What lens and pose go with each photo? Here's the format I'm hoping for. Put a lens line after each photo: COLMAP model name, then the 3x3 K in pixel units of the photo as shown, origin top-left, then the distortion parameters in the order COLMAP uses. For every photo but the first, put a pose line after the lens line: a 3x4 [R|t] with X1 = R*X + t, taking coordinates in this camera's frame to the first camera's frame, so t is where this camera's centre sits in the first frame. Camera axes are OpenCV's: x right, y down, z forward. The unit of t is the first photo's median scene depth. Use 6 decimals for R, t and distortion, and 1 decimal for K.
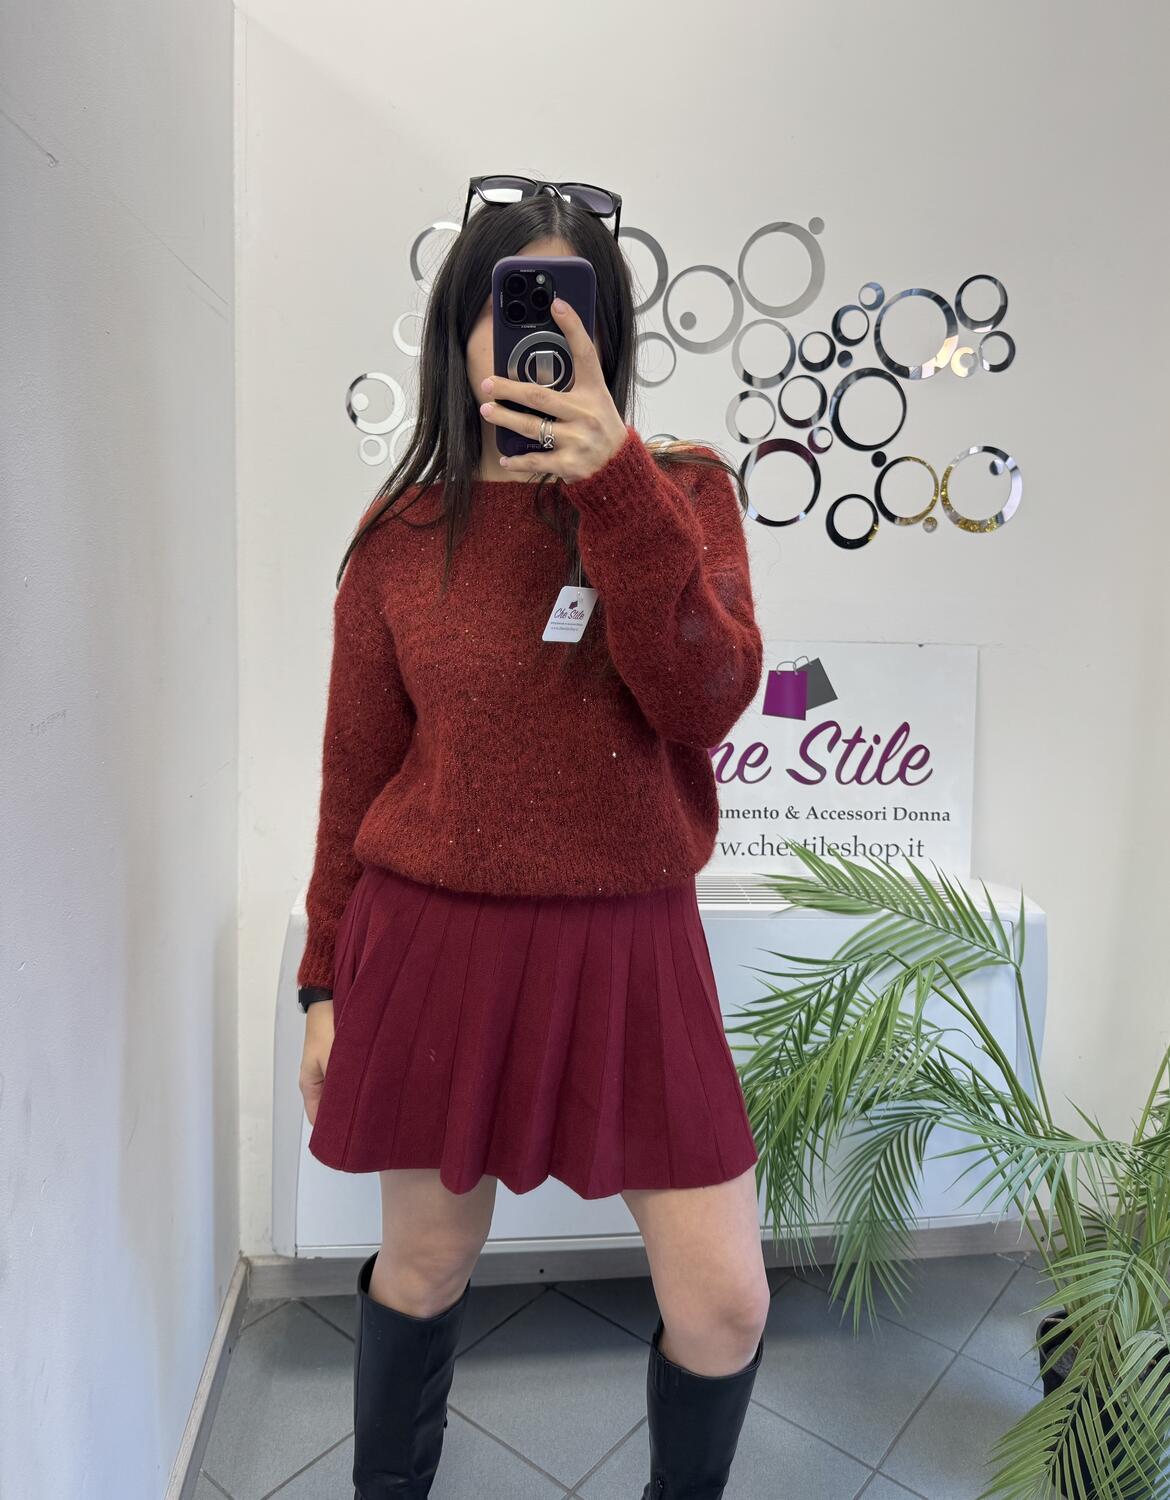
lens RADIAL K [[1162.2, 0, 596.2], [0, 1162.2, 700.0], [0, 0, 1]] dist [0.025444, -0.061331]
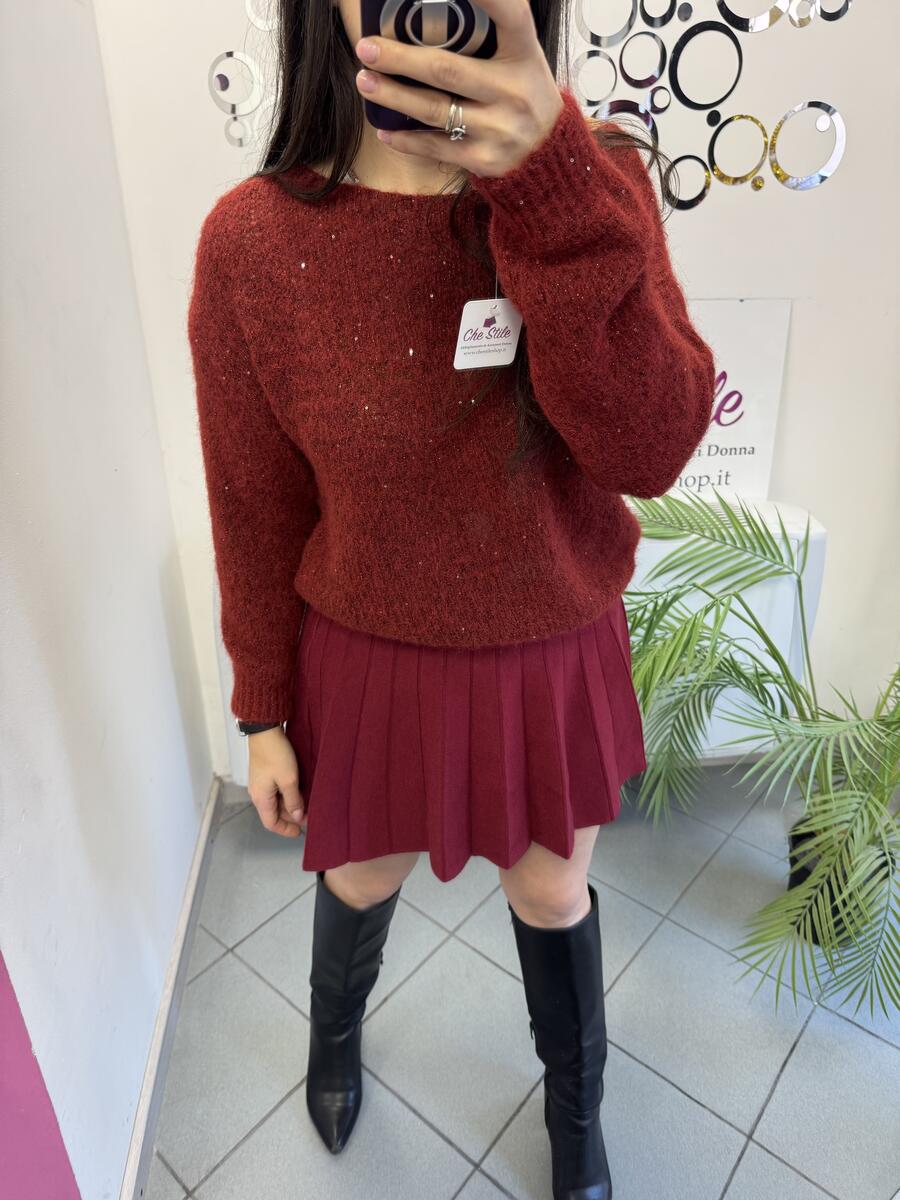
lens RADIAL K [[864.6, 0, 442.9], [0, 864.6, 602.5], [0, 0, 1]] dist [-0.006392, -0.017377]
pose [[0.998593, -0.019683, -0.049235, 0.026464], [0.034847, 0.943478, 0.329599, -0.057294], [0.039964, -0.330851, 0.942836, 0.104371]]
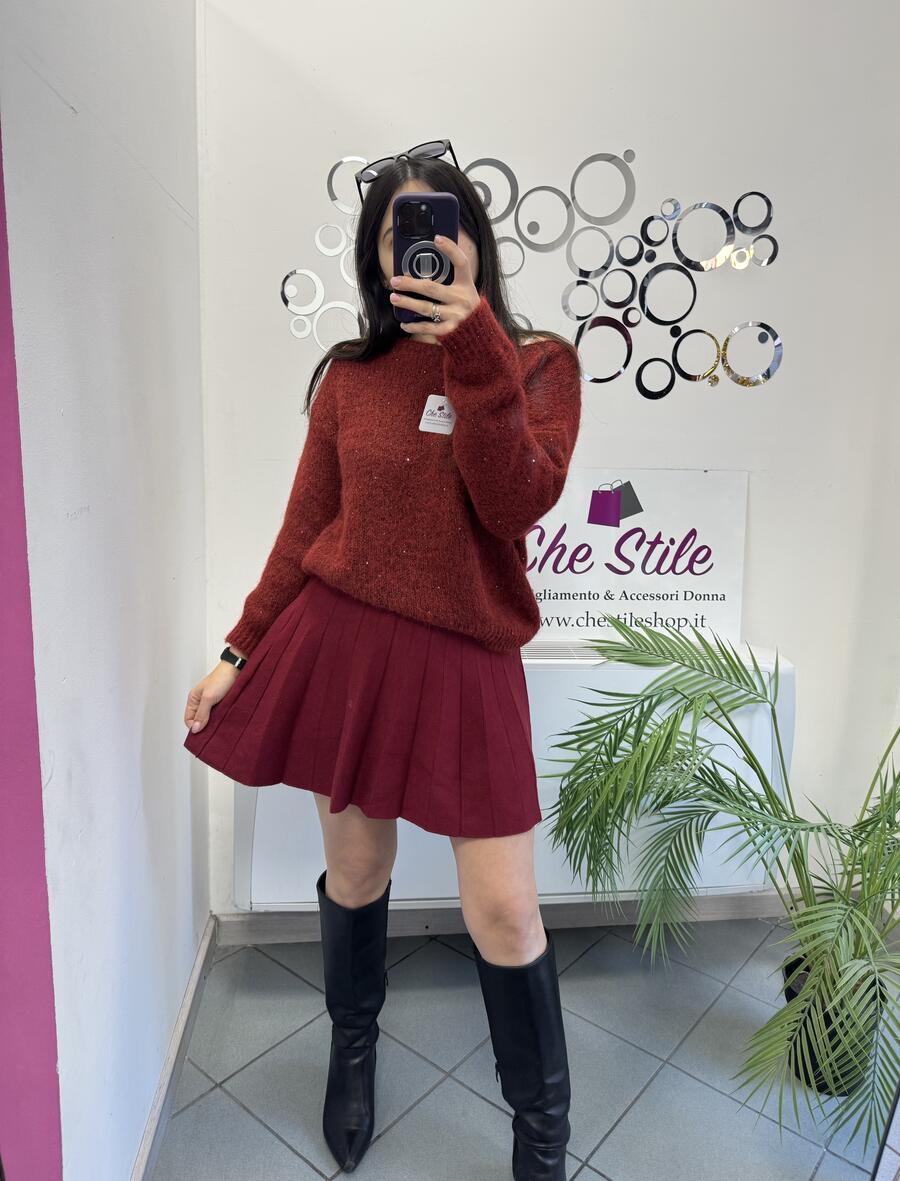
lens RADIAL K [[908.4, 0, 452.6], [0, 908.4, 580.9], [0, 0, 1]] dist [0.035966, -0.075923]
pose [[0.999777, -0.000748, -0.021122, 0.007721], [0.001702, 0.998977, 0.045181, 0.032575], [0.021067, -0.045207, 0.998755, -0.069721]]
